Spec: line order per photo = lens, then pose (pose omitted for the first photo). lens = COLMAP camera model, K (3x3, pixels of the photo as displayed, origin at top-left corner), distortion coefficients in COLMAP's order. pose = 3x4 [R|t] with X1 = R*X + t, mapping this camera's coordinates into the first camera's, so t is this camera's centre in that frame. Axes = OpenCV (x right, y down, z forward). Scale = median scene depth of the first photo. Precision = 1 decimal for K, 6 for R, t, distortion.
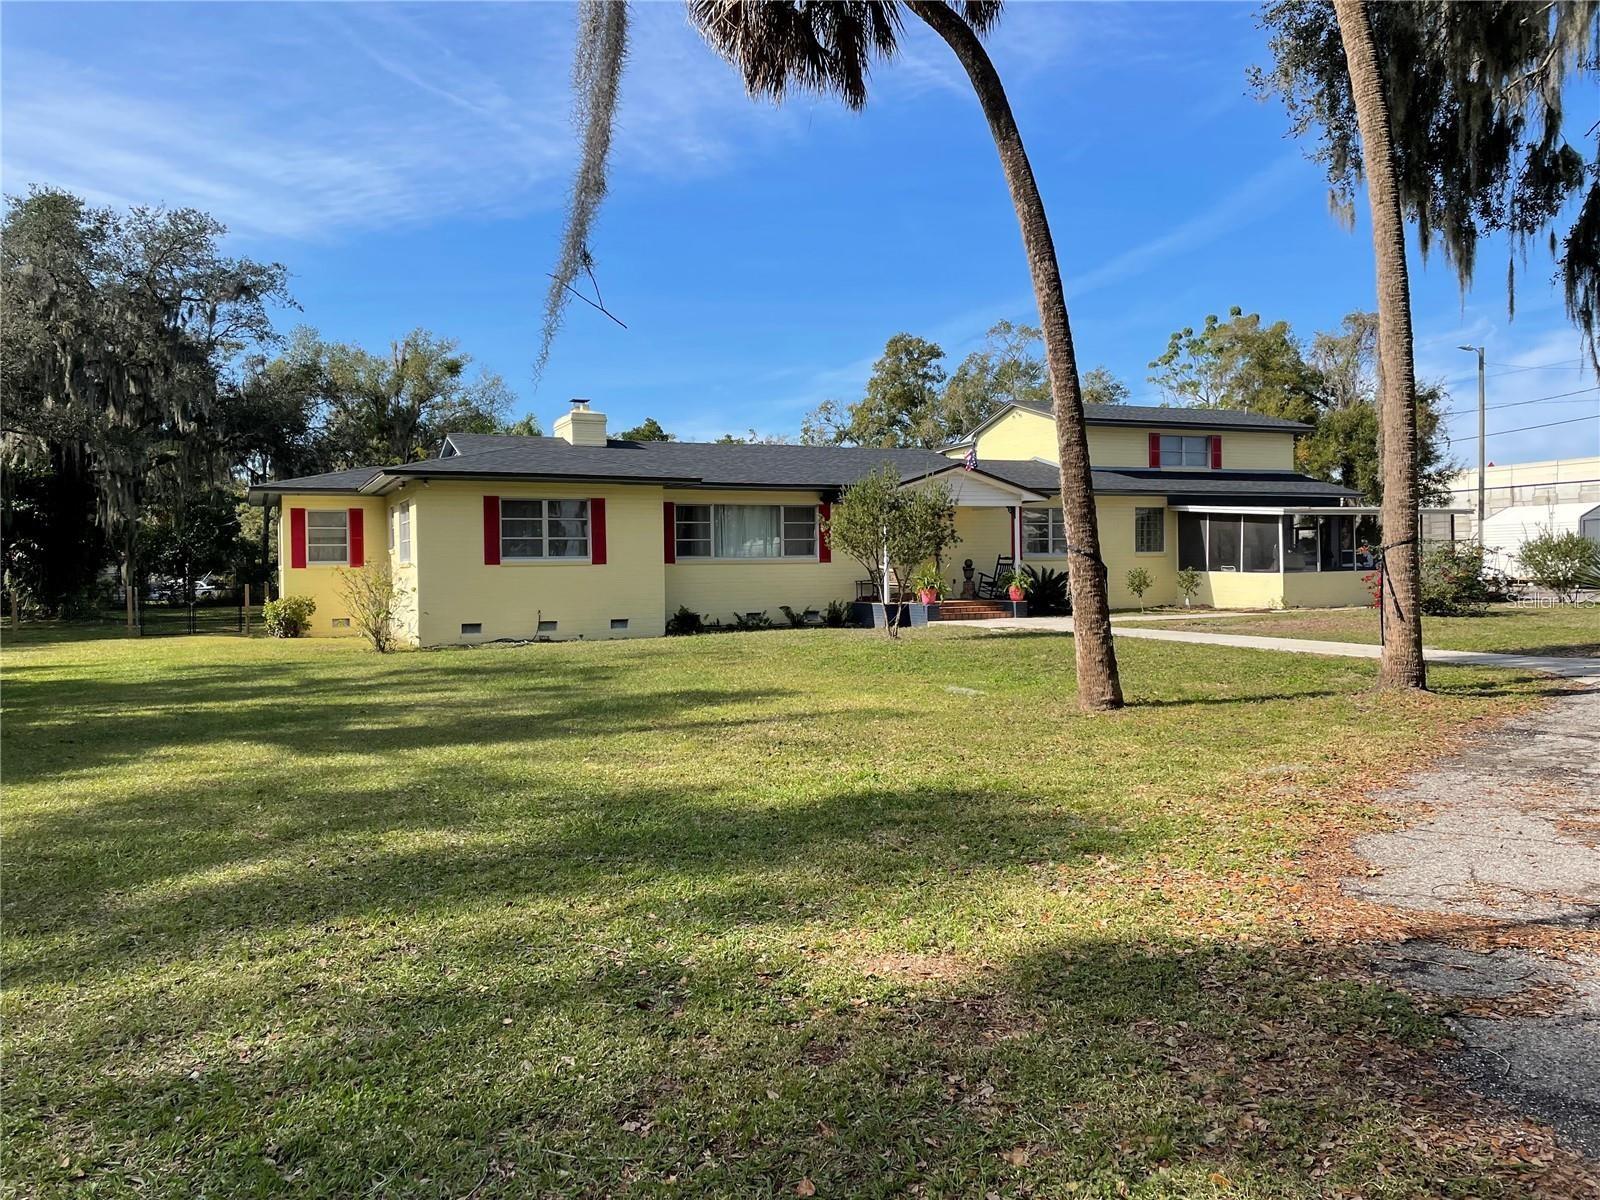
lens RADIAL K [[1162.5, 0, 798.9], [0, 1162.5, 586.7], [0, 0, 1]] dist [0.061446, -0.037049]
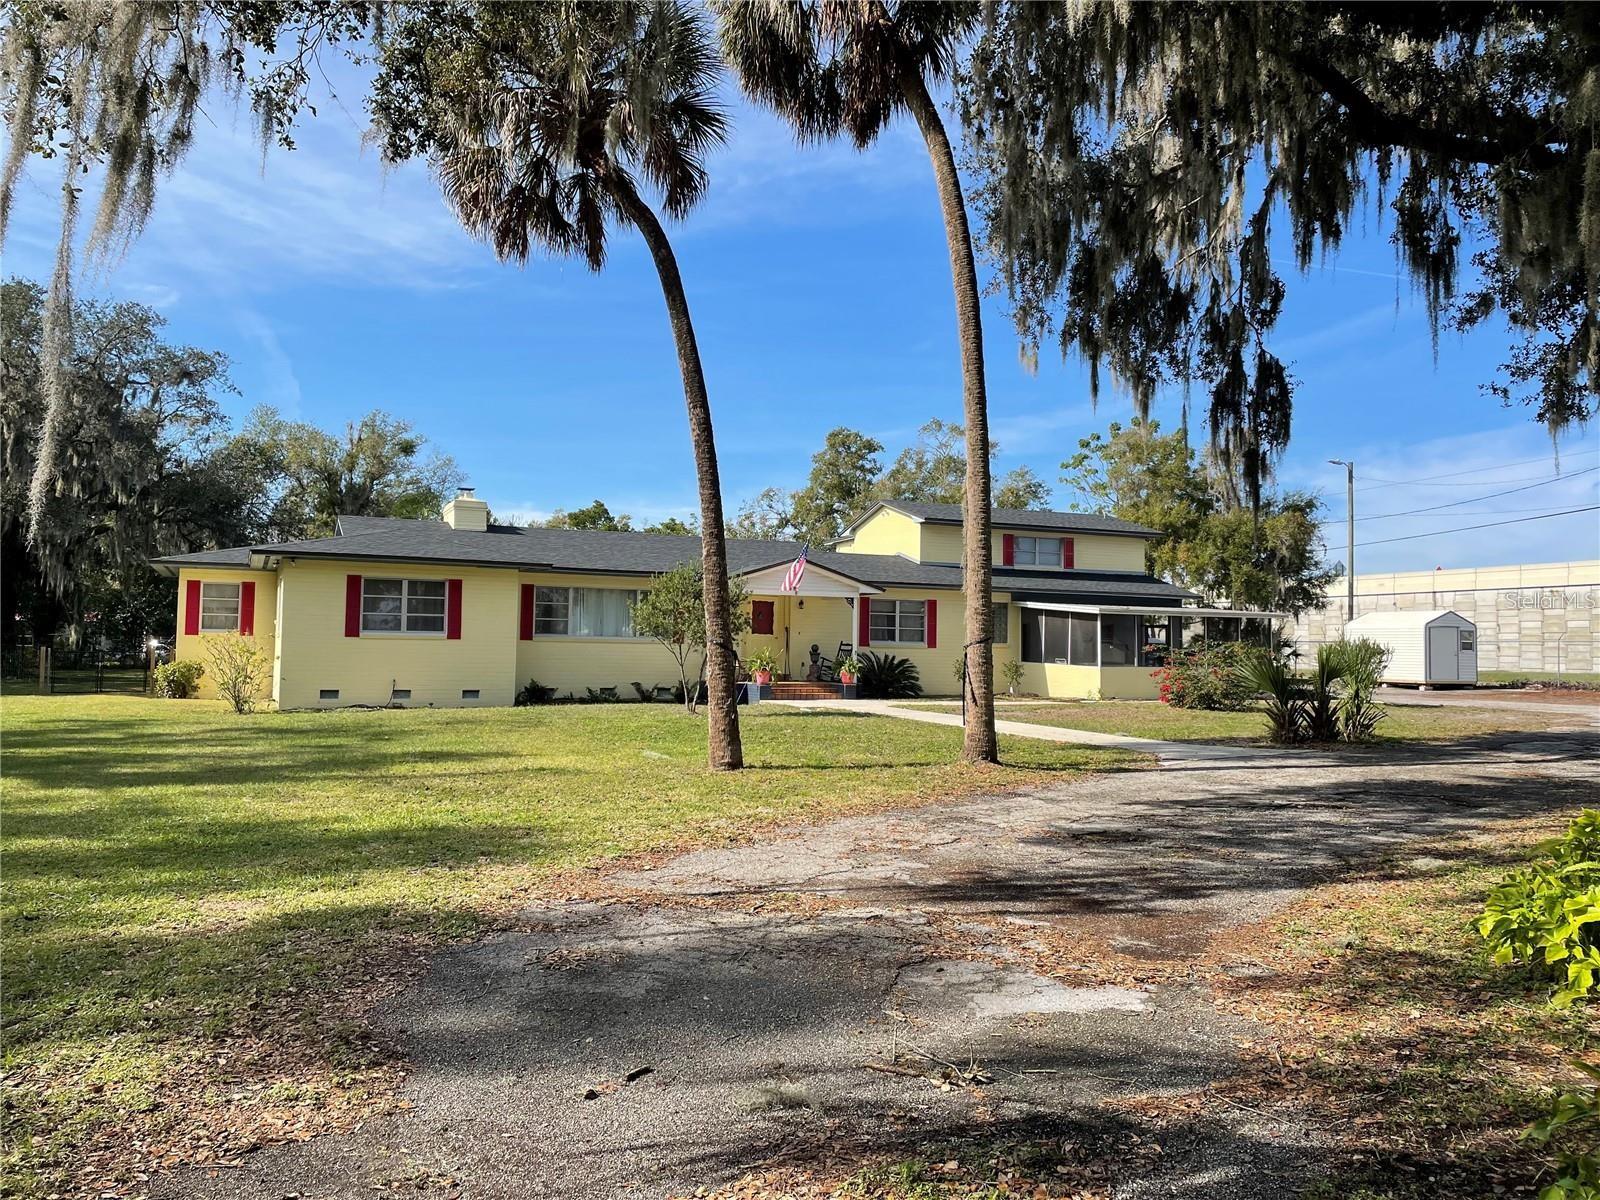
lens RADIAL K [[1162.5, 0, 791.7], [0, 1162.5, 600.7], [0, 0, 1]] dist [0.061446, -0.037049]
pose [[0.999525, 0.030543, -0.004070, 0.133168], [-0.030726, 0.997913, -0.056801, -0.002321], [0.002327, 0.056899, 0.998377, -0.092750]]
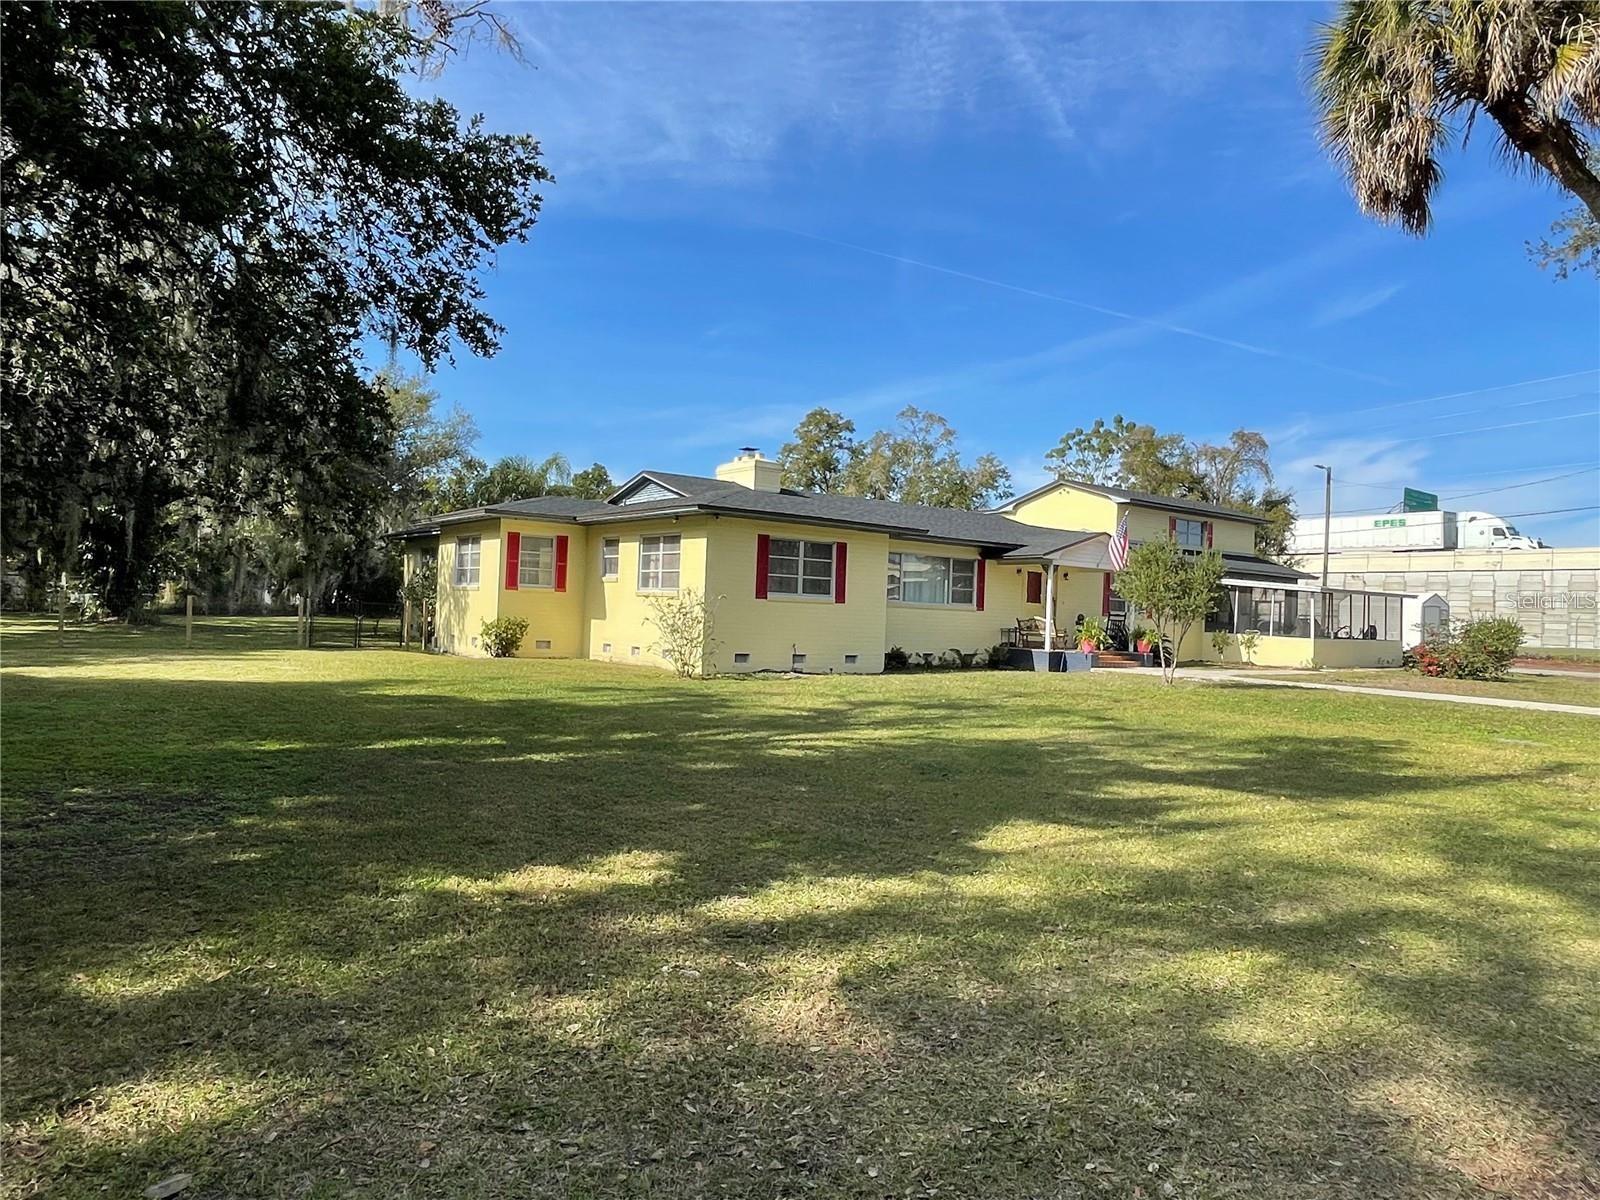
lens RADIAL K [[1047.8, 0, 796.4], [0, 1047.8, 595.9], [0, 0, 1]] dist [0.010913, 0.000721]
pose [[0.972501, 0.056302, 0.225990, -0.379361], [-0.049574, 0.998145, -0.035344, 0.009162], [-0.227561, 0.023169, 0.973488, 0.053367]]
